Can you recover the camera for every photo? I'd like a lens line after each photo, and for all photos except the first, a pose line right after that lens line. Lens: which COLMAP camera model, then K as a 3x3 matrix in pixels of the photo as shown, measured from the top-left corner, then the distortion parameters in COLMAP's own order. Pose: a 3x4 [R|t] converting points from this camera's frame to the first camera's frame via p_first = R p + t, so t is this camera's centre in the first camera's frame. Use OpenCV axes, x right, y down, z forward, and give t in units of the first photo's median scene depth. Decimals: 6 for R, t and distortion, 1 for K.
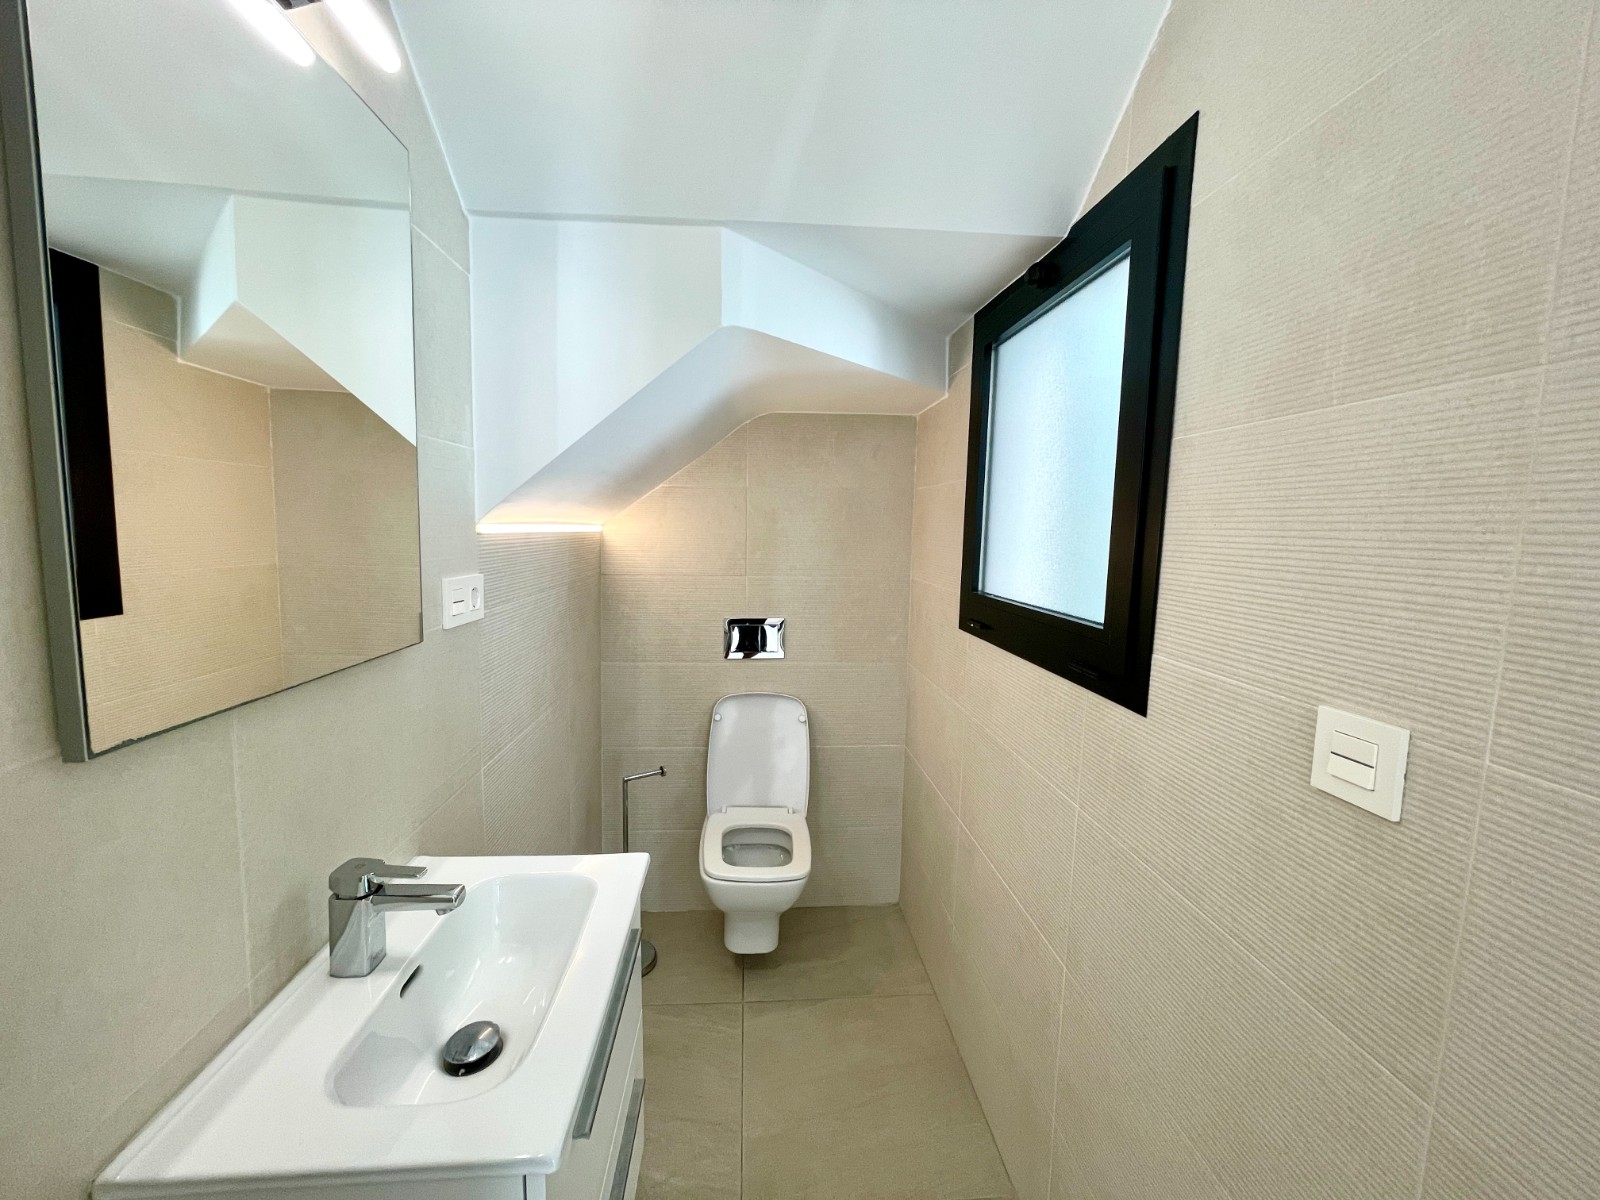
lens RADIAL K [[640.5, 0, 790.5], [0, 640.5, 596.5], [0, 0, 1]] dist [0.000222, 0.000004]
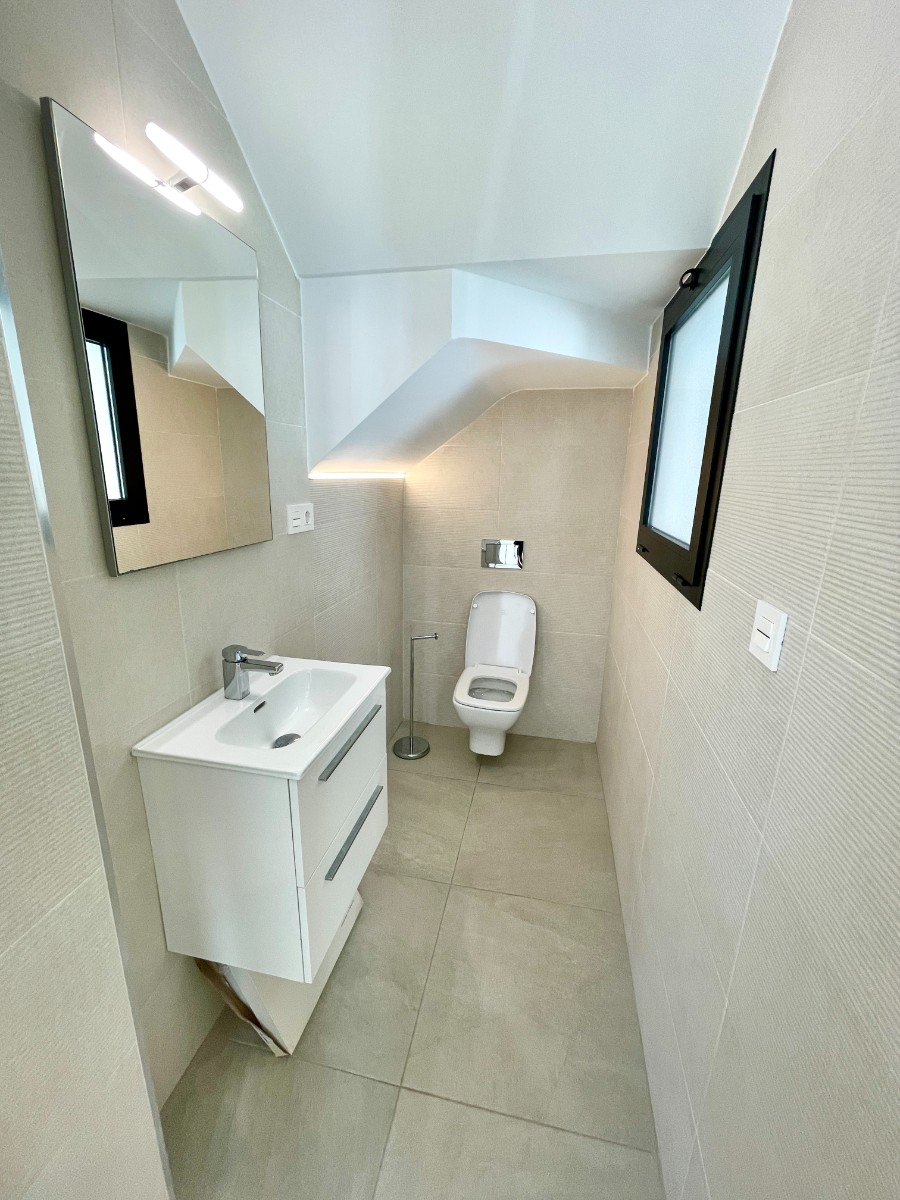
lens RADIAL K [[477.4, 0, 450.0], [0, 477.4, 592.8], [0, 0, 1]] dist [-0.000359, -0.001317]
pose [[0.962738, 0.069293, -0.261409, 0.185553], [-0.033458, 0.989710, 0.139124, 0.009568], [0.268359, -0.125194, 0.955149, -0.120624]]
